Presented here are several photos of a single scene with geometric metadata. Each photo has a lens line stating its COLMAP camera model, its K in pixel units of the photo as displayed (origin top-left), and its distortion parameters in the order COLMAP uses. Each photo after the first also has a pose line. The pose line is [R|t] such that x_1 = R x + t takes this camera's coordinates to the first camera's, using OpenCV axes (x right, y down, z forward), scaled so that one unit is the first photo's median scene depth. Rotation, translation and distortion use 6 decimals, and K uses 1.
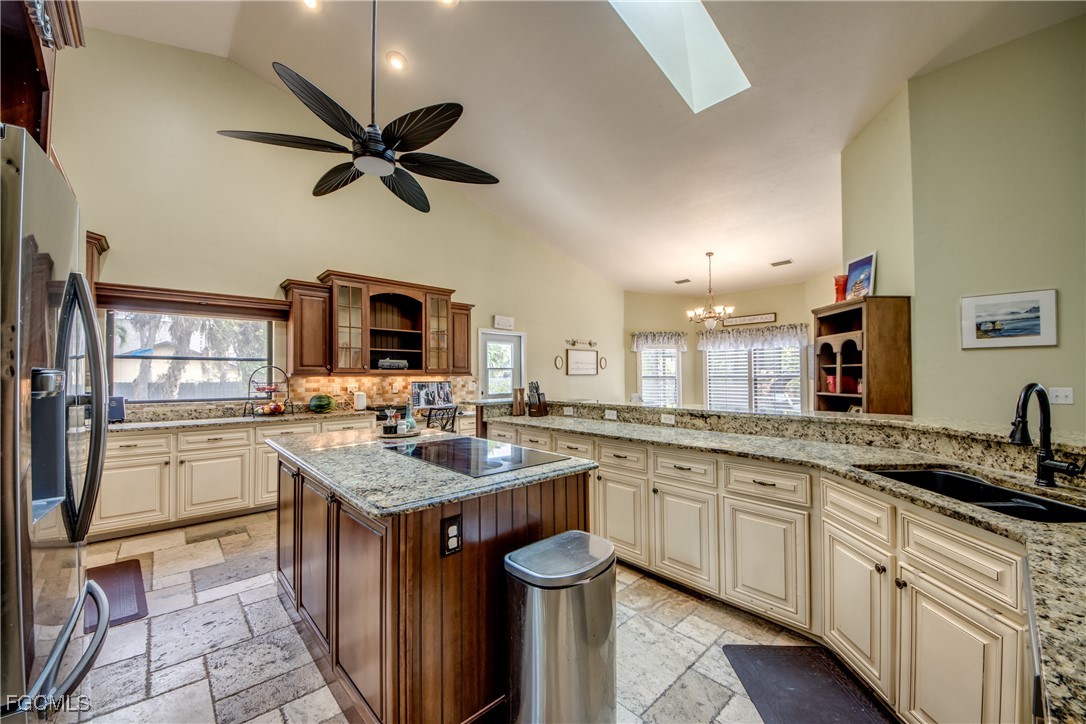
lens RADIAL K [[426.6, 0, 543.2], [0, 426.6, 370.2], [0, 0, 1]] dist [0.001614, -0.000144]
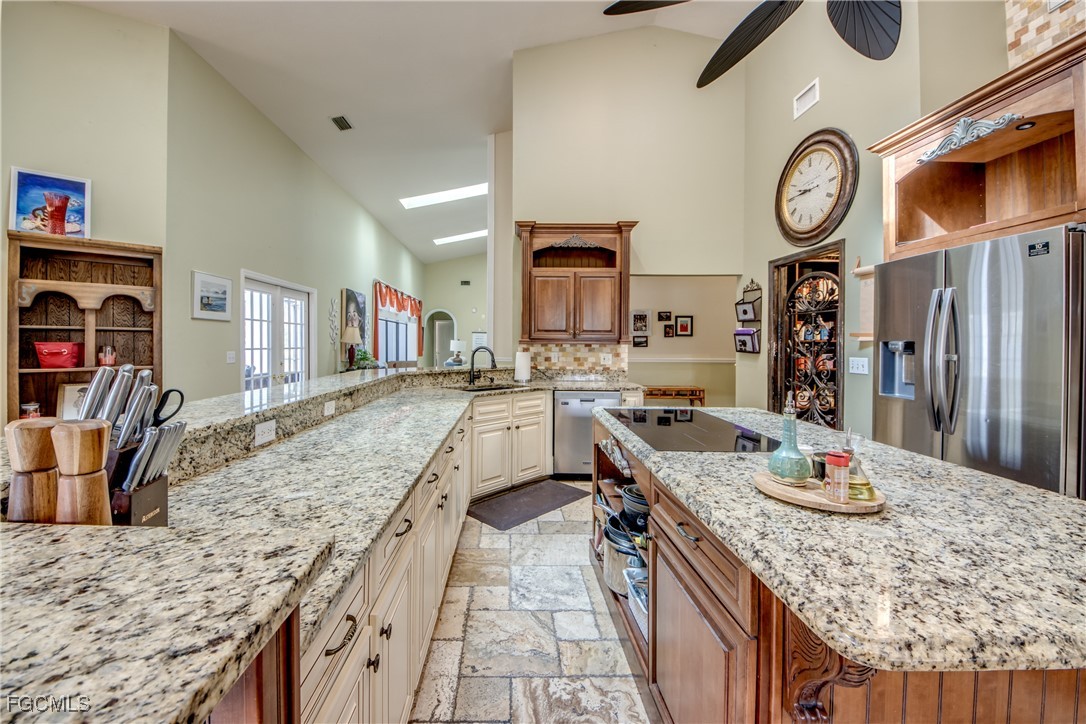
lens RADIAL K [[426.6, 0, 496.3], [0, 426.6, 346.9], [0, 0, 1]] dist [0.001614, -0.000144]
pose [[-0.727155, -0.007227, 0.686435, -0.317069], [-0.011310, 0.999935, -0.001454, 0.016379], [-0.686380, -0.008820, -0.727190, 1.194215]]
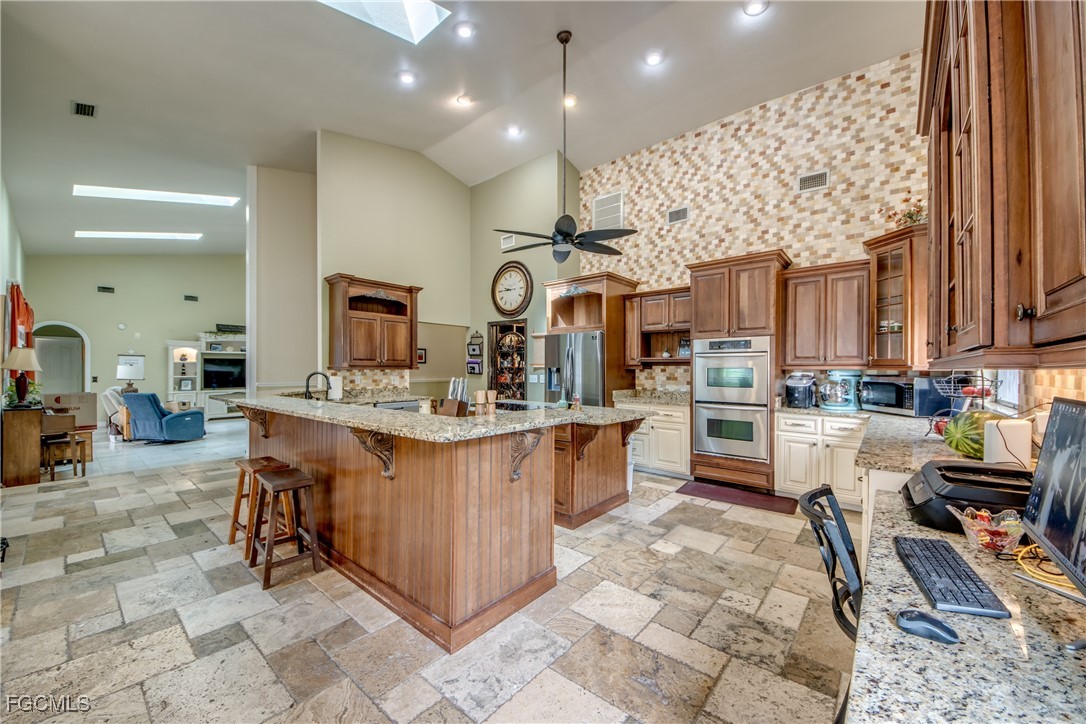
lens RADIAL K [[426.6, 0, 537.4], [0, 426.6, 365.4], [0, 0, 1]] dist [0.001614, -0.000144]
pose [[-0.989246, 0.001141, -0.146256, -0.016160], [0.003689, 0.999846, -0.017149, 0.017998], [0.146214, -0.017504, -0.989098, 1.859653]]
